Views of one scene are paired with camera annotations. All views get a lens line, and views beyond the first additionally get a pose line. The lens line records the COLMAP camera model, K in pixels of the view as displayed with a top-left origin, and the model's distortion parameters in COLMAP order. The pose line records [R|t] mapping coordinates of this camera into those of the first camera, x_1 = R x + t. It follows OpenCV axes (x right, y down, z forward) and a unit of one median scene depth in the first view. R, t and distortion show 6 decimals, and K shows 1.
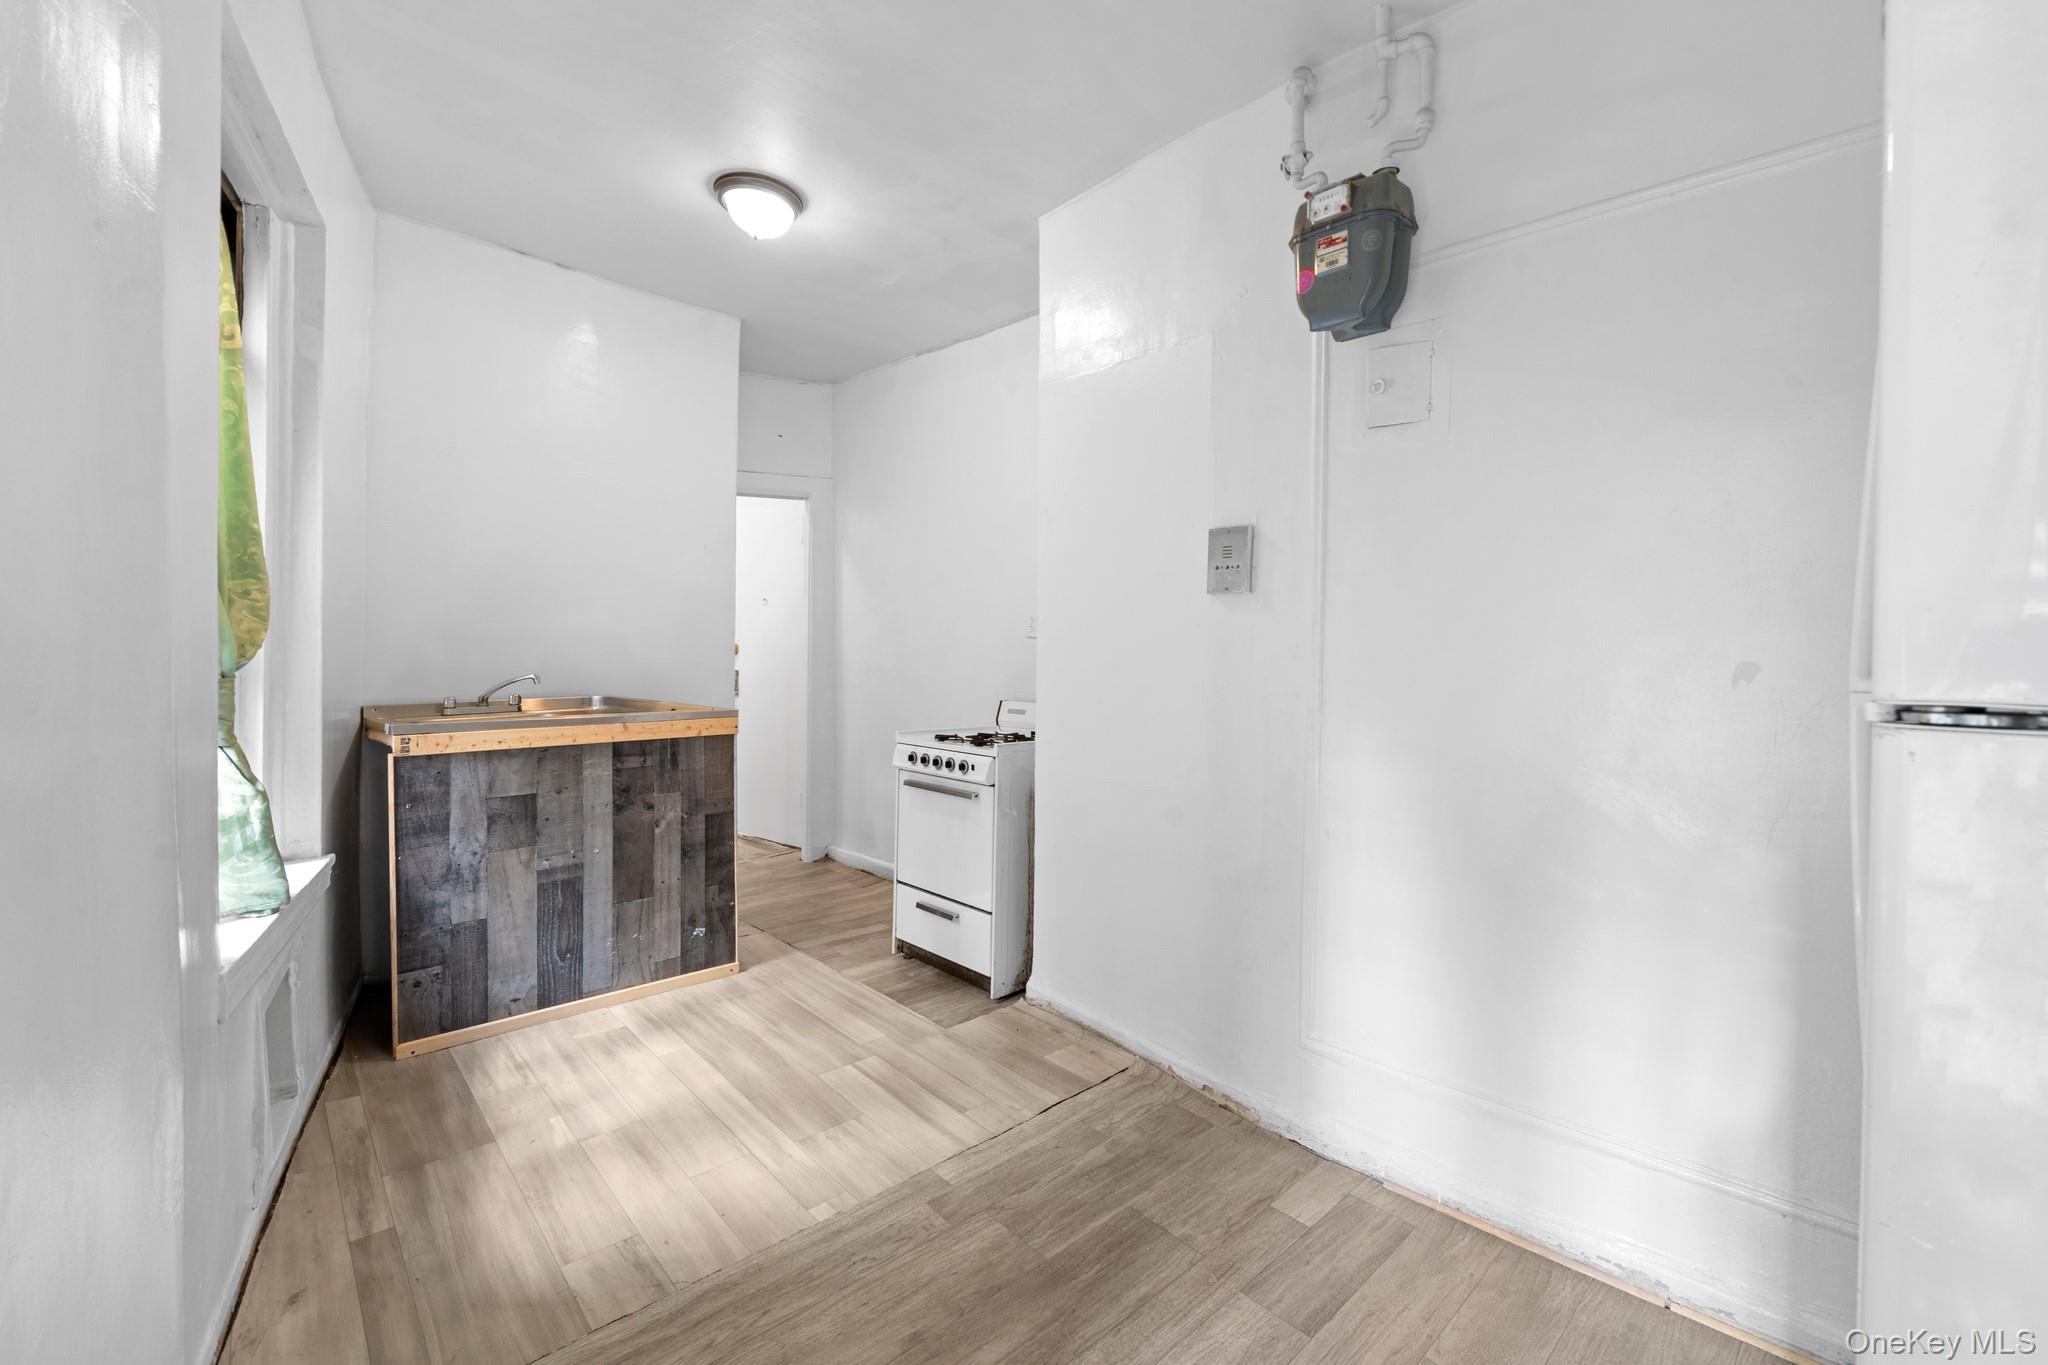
lens RADIAL K [[837.9, 0, 1023.6], [0, 837.9, 662.3], [0, 0, 1]] dist [-0.001985, -0.000208]
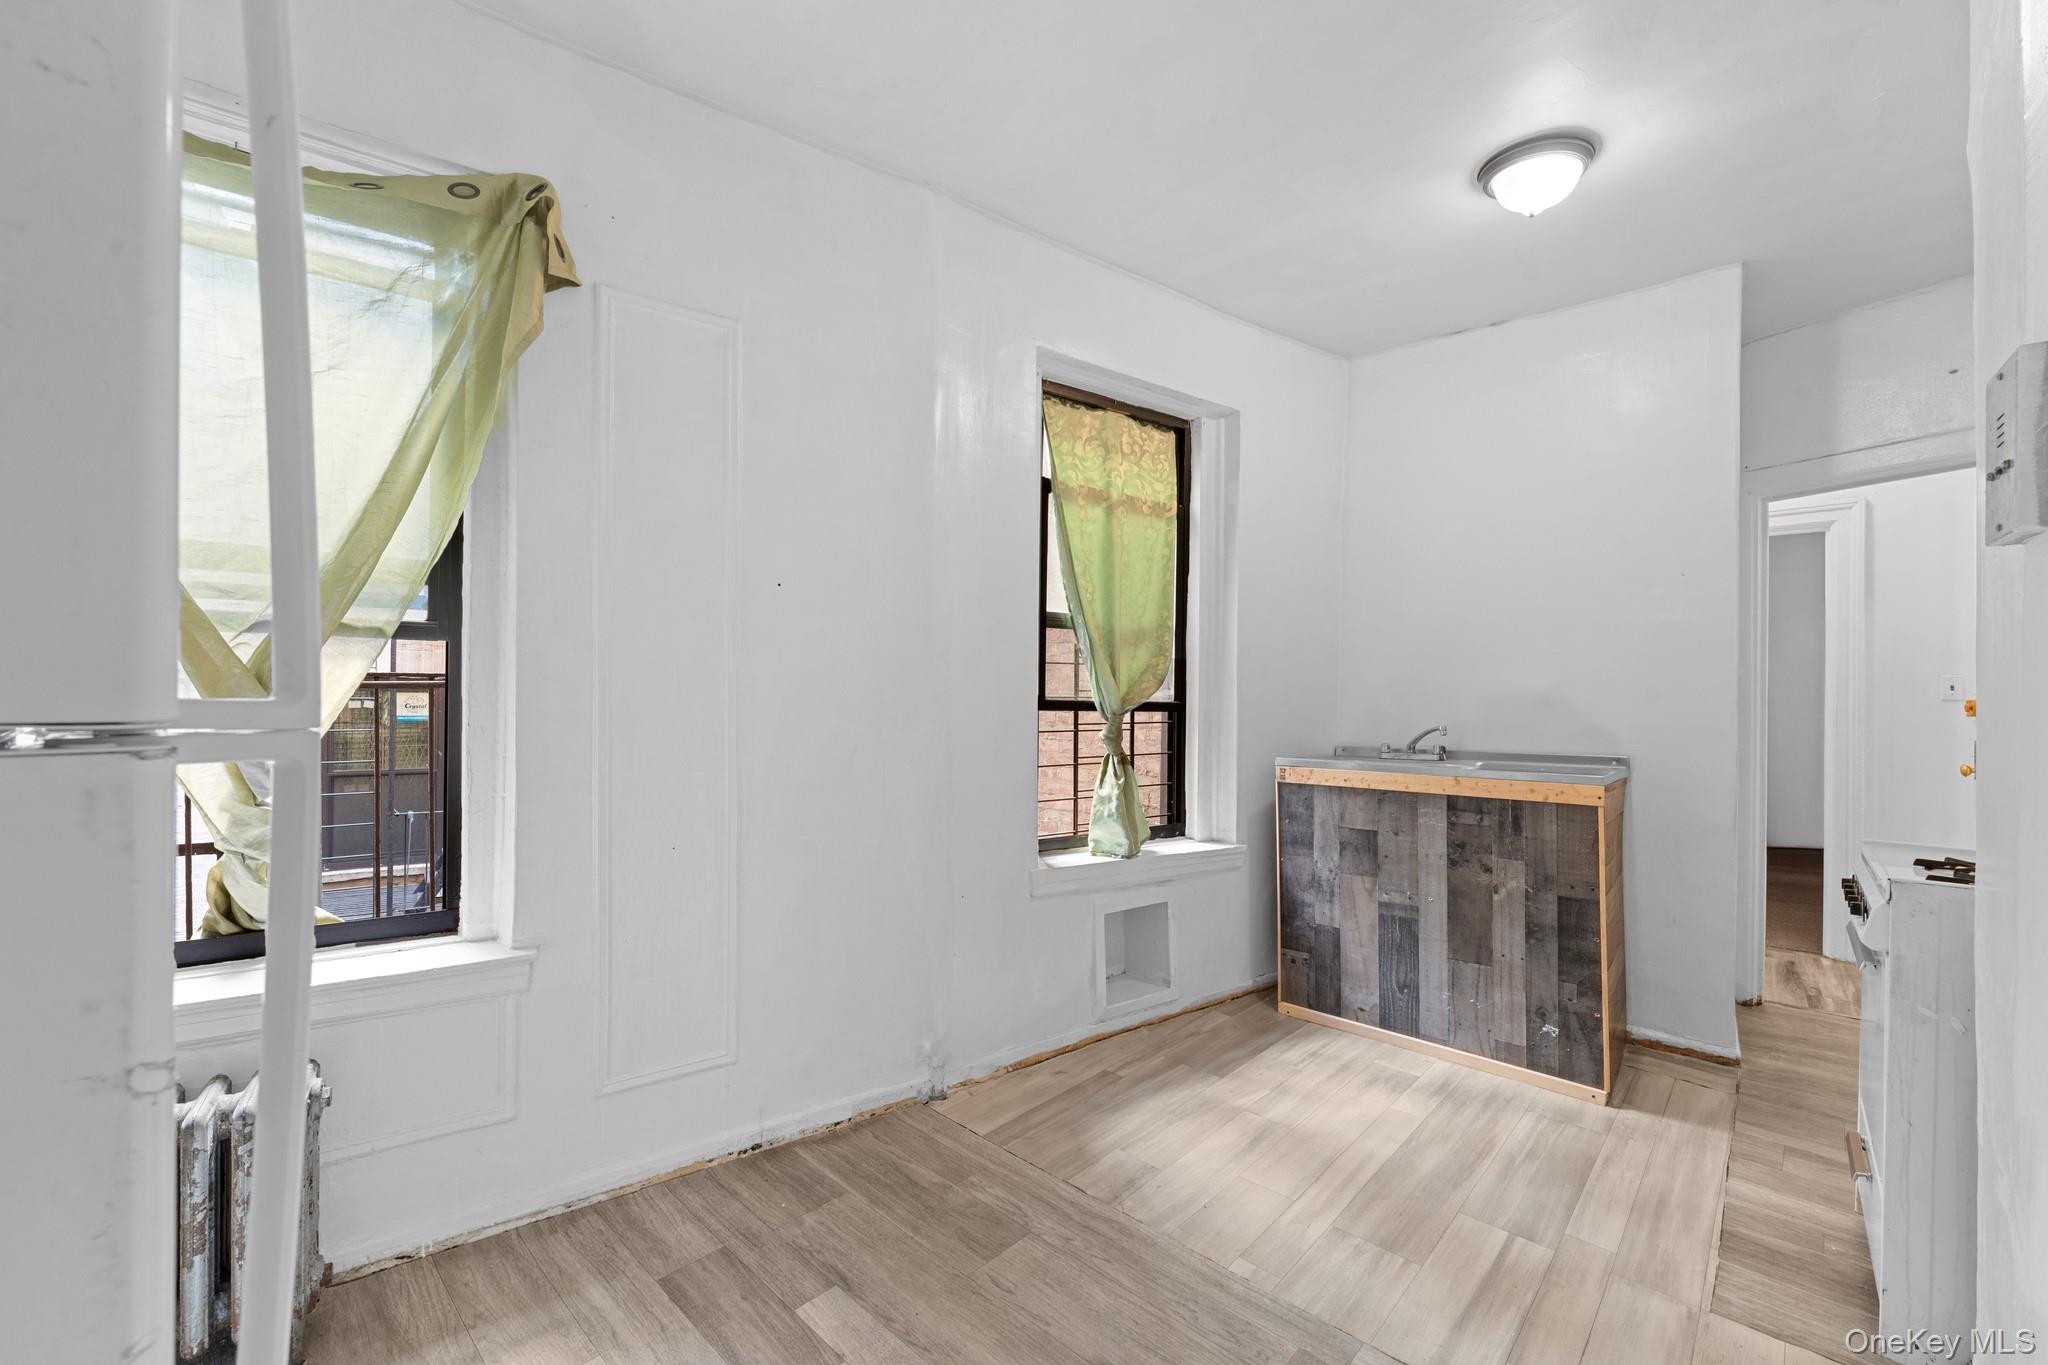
lens RADIAL K [[828.2, 0, 1024.7], [0, 828.2, 699.9], [0, 0, 1]] dist [-0.001712, -0.000198]
pose [[0.087283, -0.006016, -0.996165, 0.467766], [-0.025257, 0.999647, -0.008250, 0.003283], [0.995863, 0.025880, 0.087100, 0.425822]]
